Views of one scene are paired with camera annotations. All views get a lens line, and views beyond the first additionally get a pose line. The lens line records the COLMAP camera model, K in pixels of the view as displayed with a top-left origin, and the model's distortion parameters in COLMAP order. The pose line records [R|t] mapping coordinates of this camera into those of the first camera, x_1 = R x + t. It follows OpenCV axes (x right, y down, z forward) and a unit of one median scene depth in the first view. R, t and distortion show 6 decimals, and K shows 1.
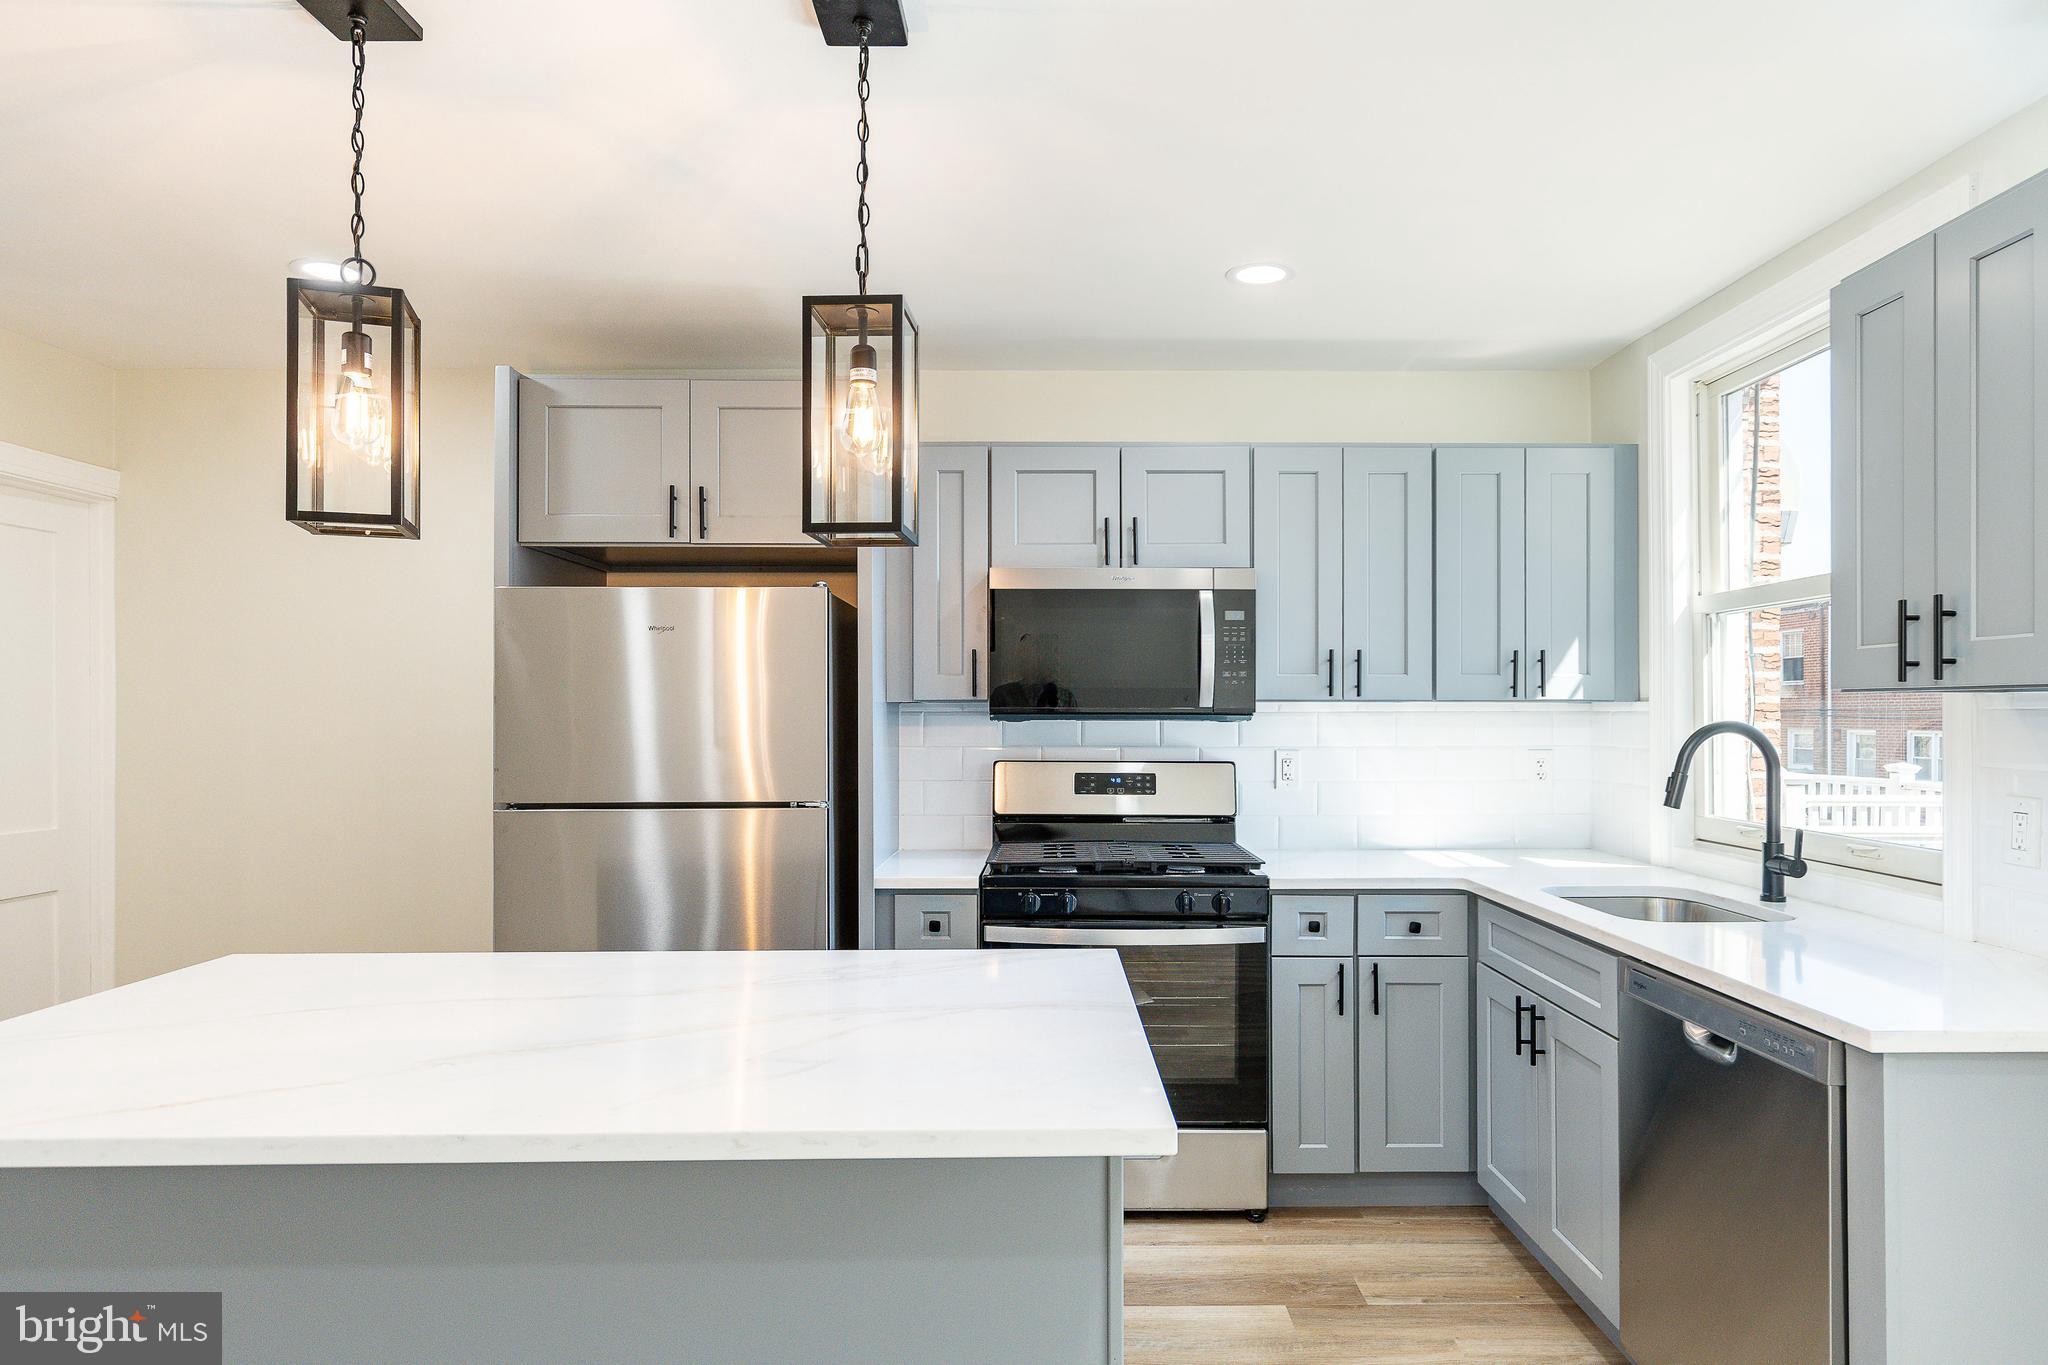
lens RADIAL K [[1215.8, 0, 1078.7], [0, 1215.8, 718.4], [0, 0, 1]] dist [0.004267, -0.004624]
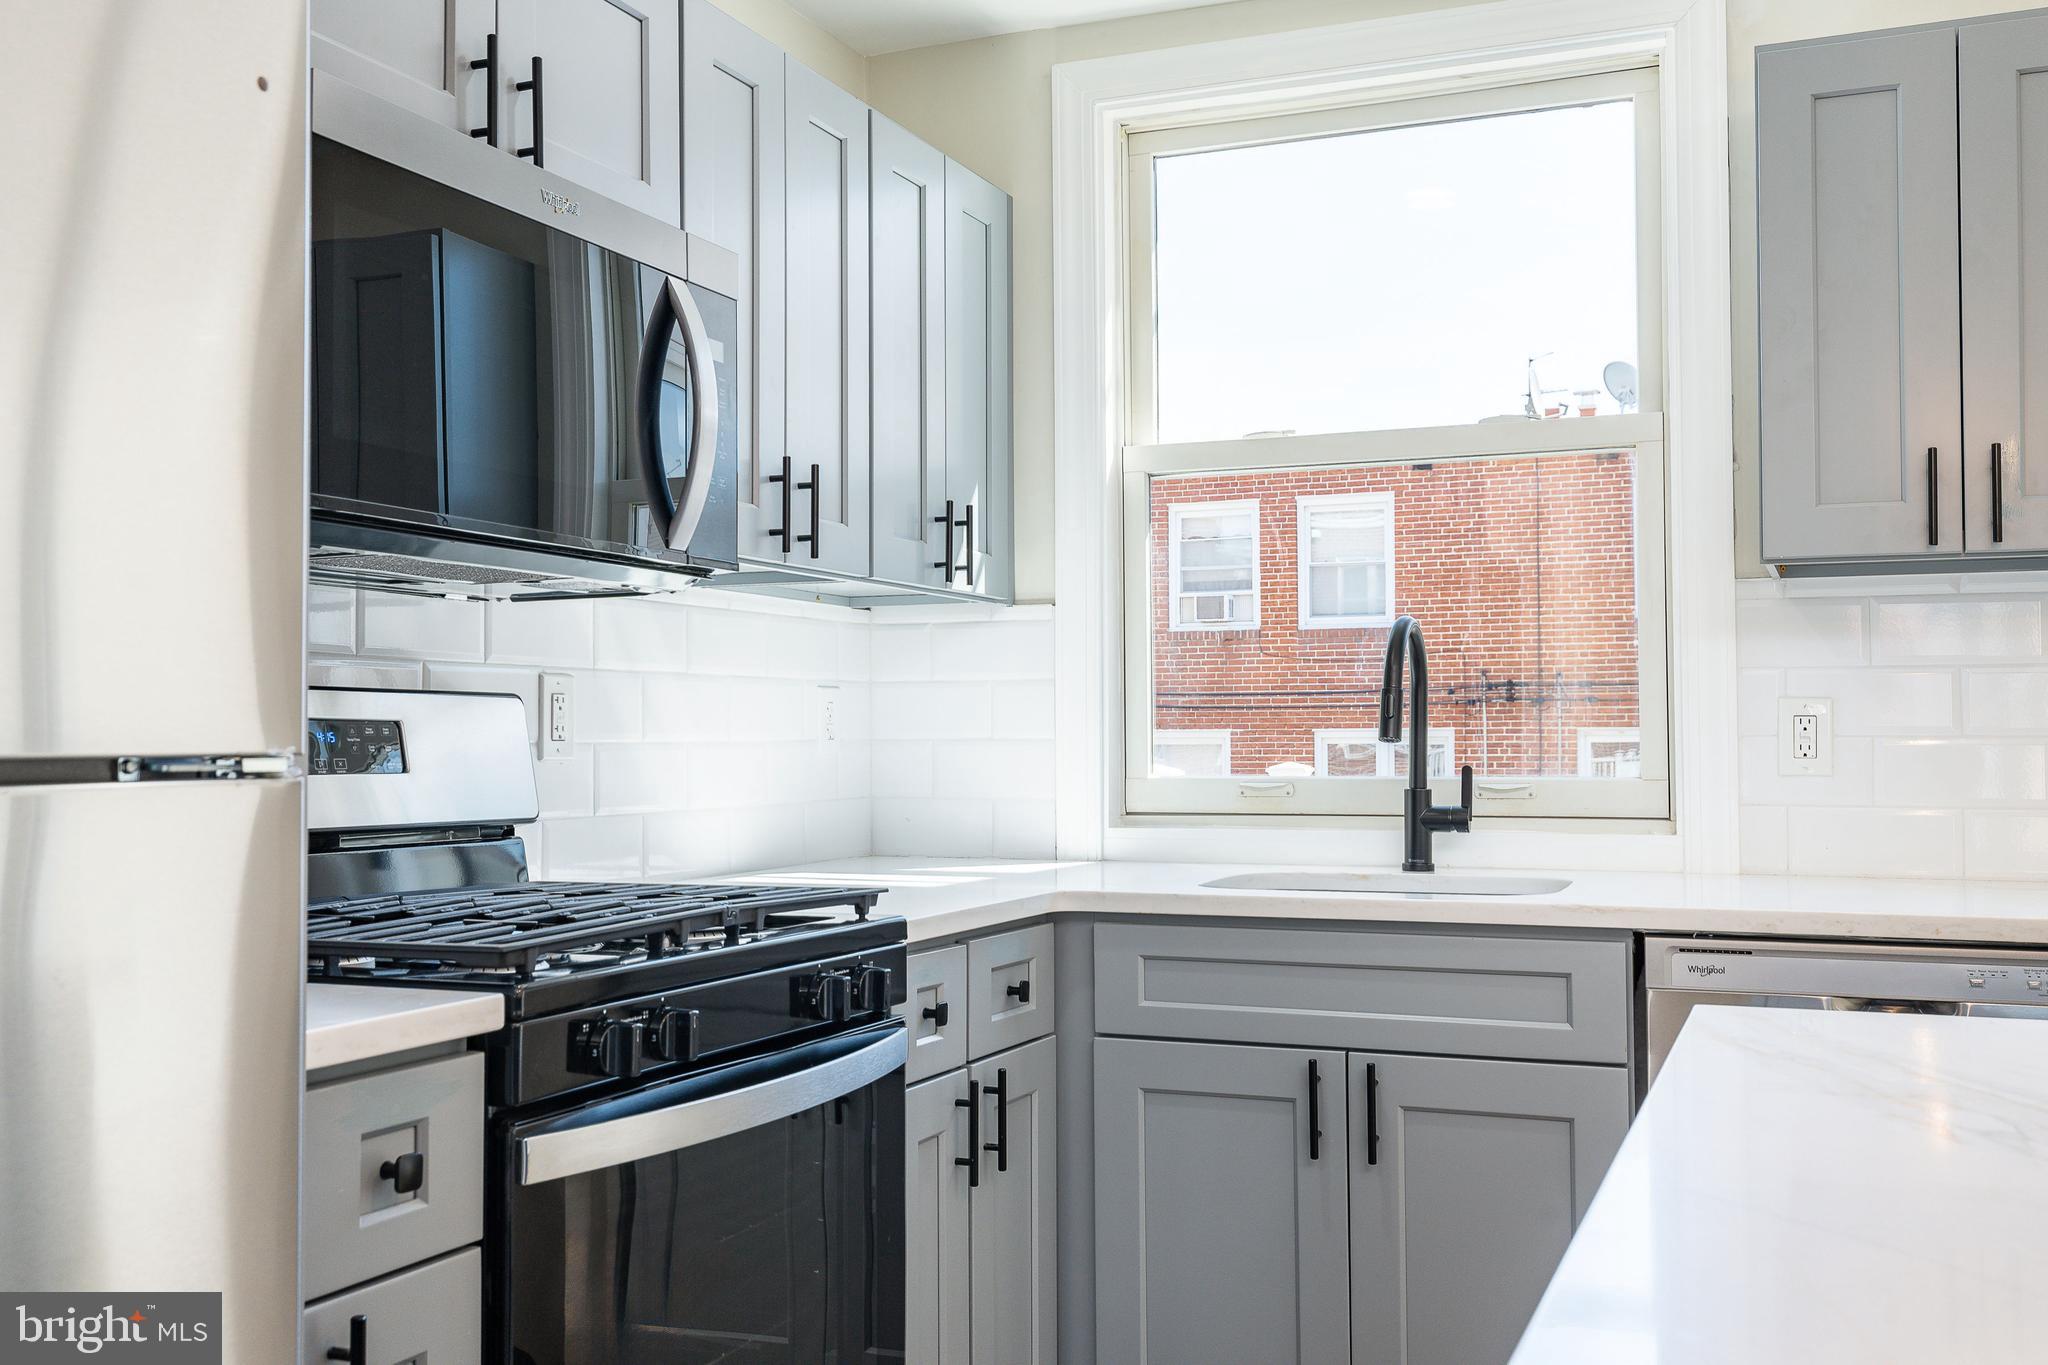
lens RADIAL K [[1960.9, 0, 1012.4], [0, 1960.9, 664.4], [0, 0, 1]] dist [0.022473, 0.000000]
pose [[0.398365, 0.032914, 0.916636, -0.515689], [0.008439, 0.999182, -0.039546, 0.063196], [-0.917188, 0.023489, 0.397761, 0.659308]]
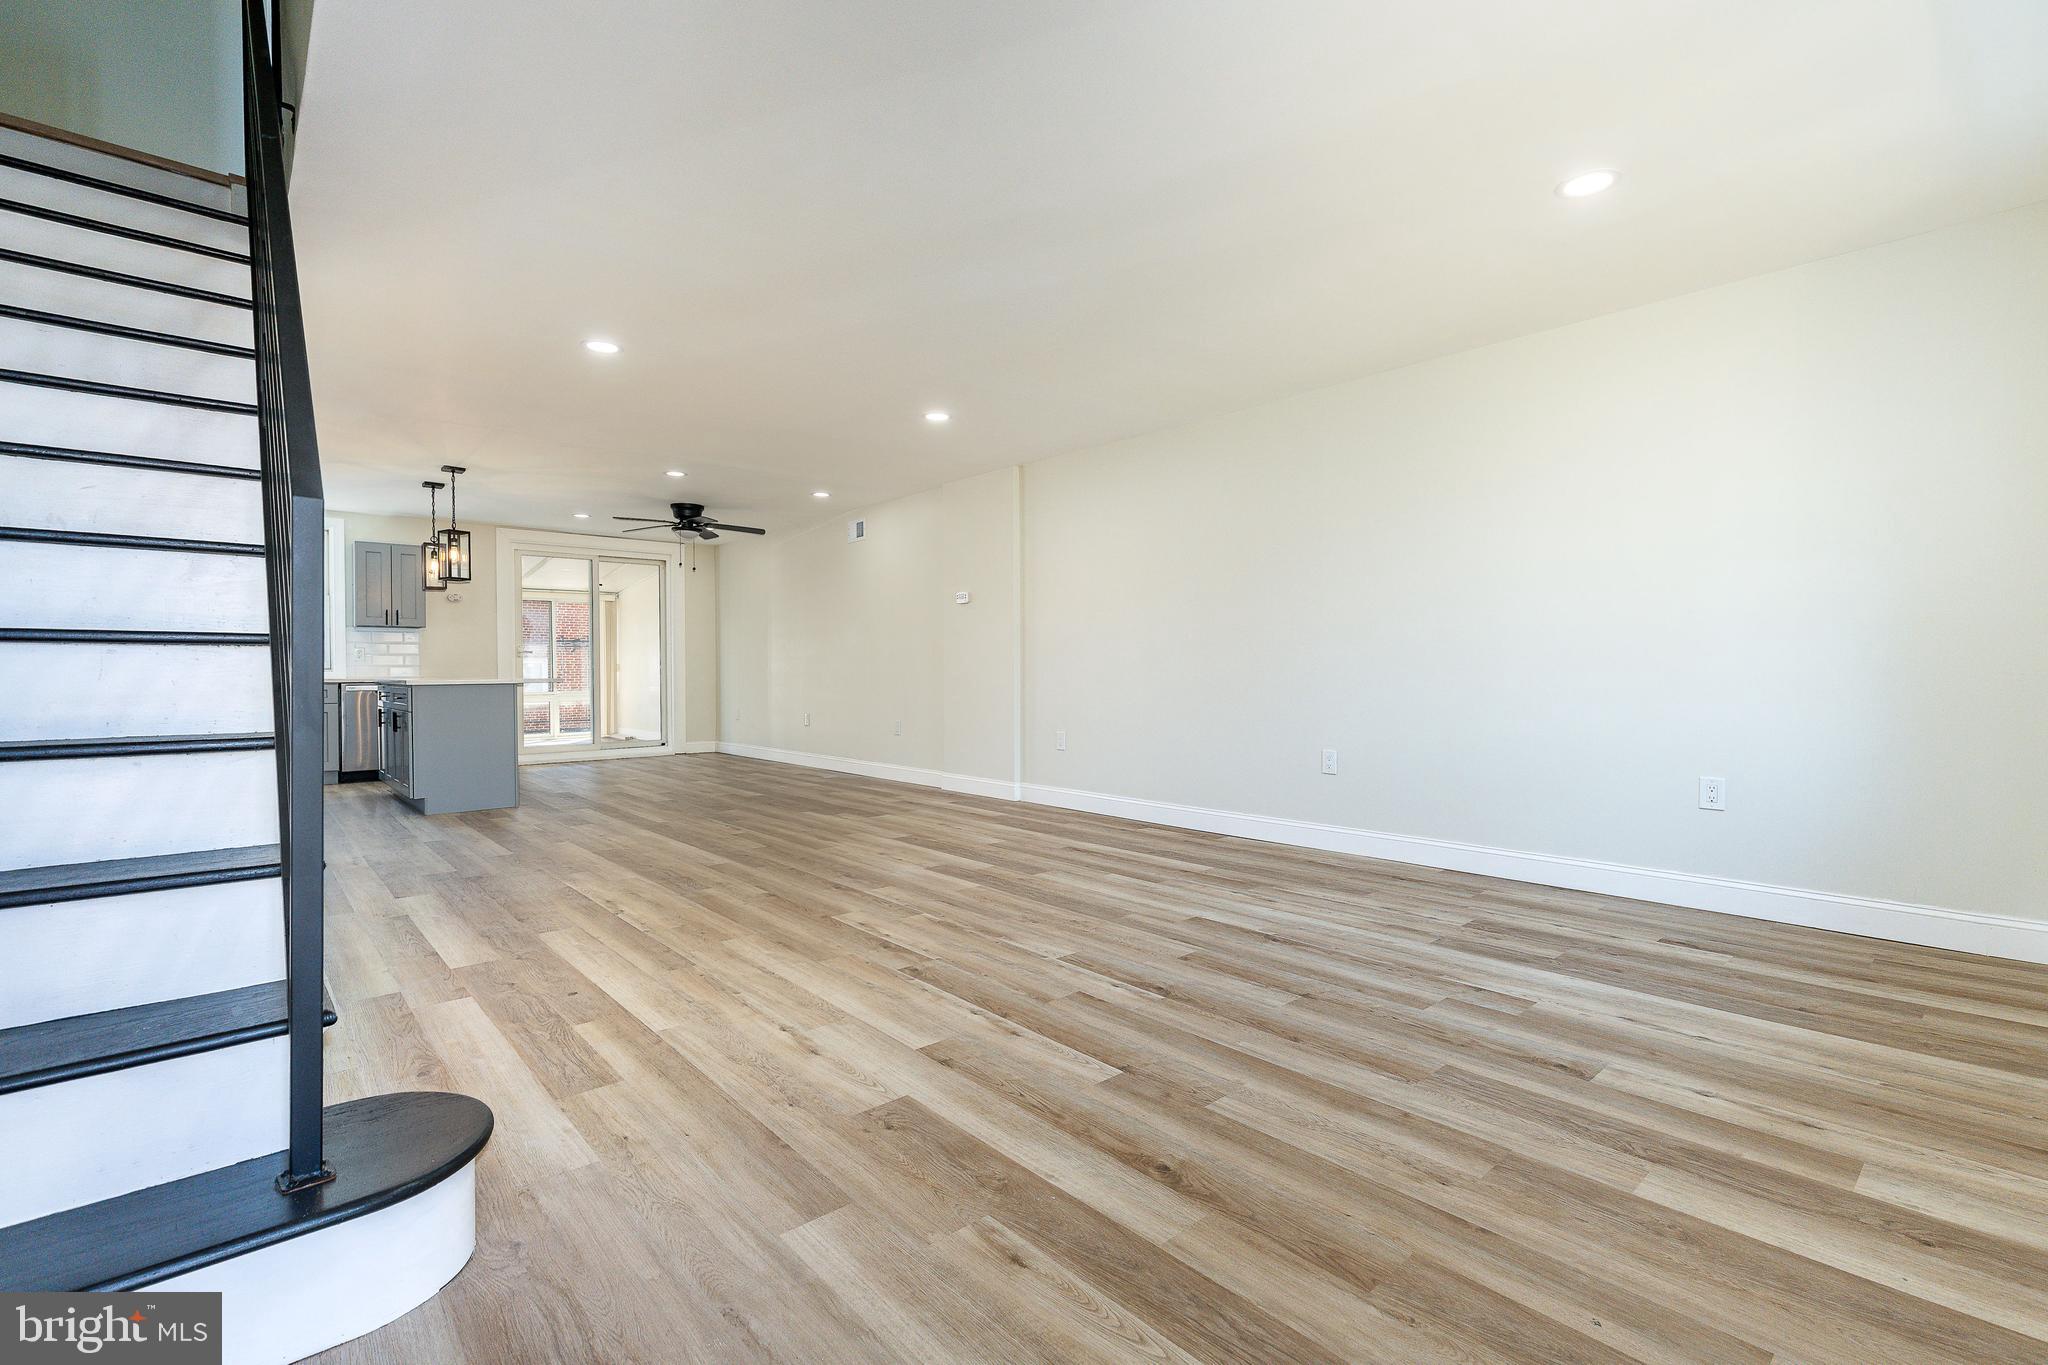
lens RADIAL K [[920.1, 0, 1043.8], [0, 920.1, 672.6], [0, 0, 1]] dist [0.005565, -0.000828]
pose [[-0.676600, -0.000024, 0.736351, -2.767796], [0.006145, 0.999965, 0.005679, 0.115102], [-0.736325, 0.008367, -0.676576, 1.031429]]
